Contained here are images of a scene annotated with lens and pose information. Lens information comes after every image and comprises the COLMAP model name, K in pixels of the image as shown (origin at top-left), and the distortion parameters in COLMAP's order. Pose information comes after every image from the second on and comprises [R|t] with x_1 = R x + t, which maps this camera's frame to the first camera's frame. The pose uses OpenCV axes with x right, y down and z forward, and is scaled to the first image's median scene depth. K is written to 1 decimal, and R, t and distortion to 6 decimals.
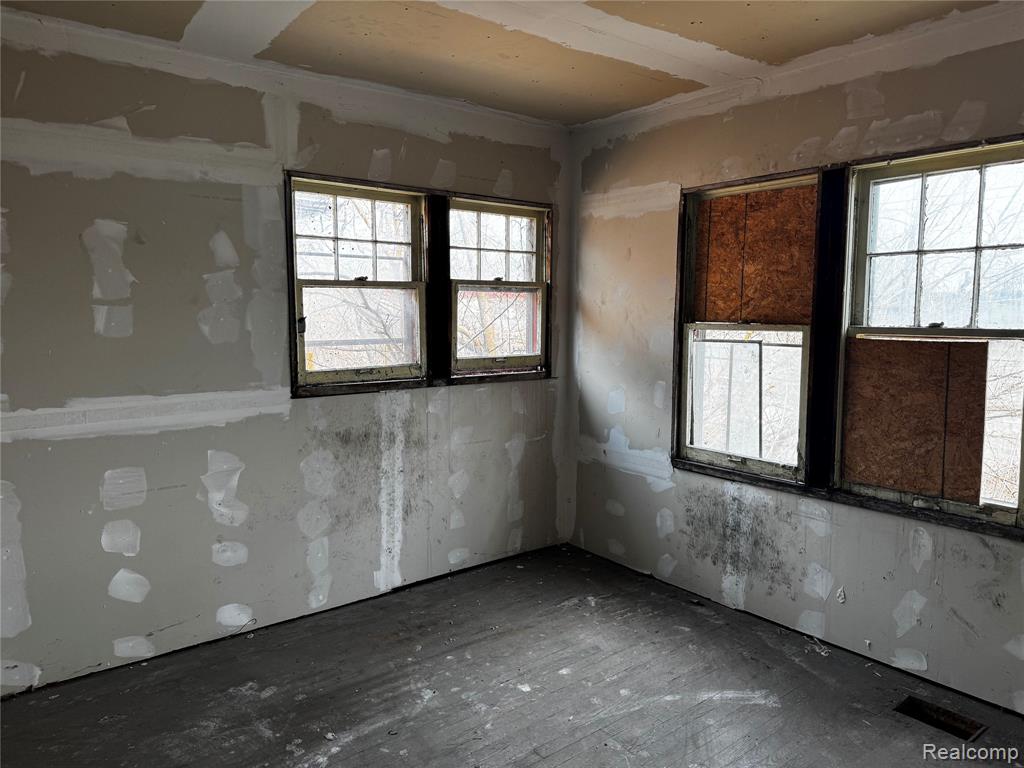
lens RADIAL K [[726.8, 0, 515.6], [0, 726.8, 380.6], [0, 0, 1]] dist [0.101141, -0.118679]
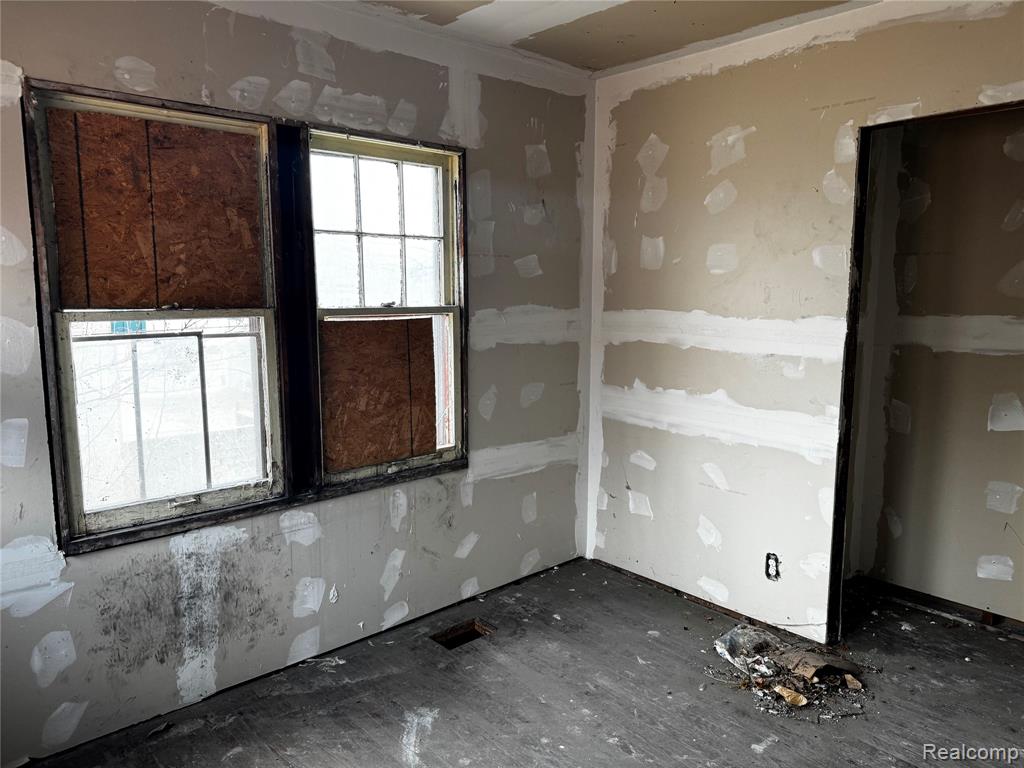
lens RADIAL K [[726.8, 0, 515.6], [0, 726.8, 380.6], [0, 0, 1]] dist [0.101141, -0.118679]
pose [[-0.060153, -0.139053, 0.988456, -0.438688], [0.093296, 0.985131, 0.144263, -0.086617], [-0.993820, 0.100897, -0.046285, 0.749707]]
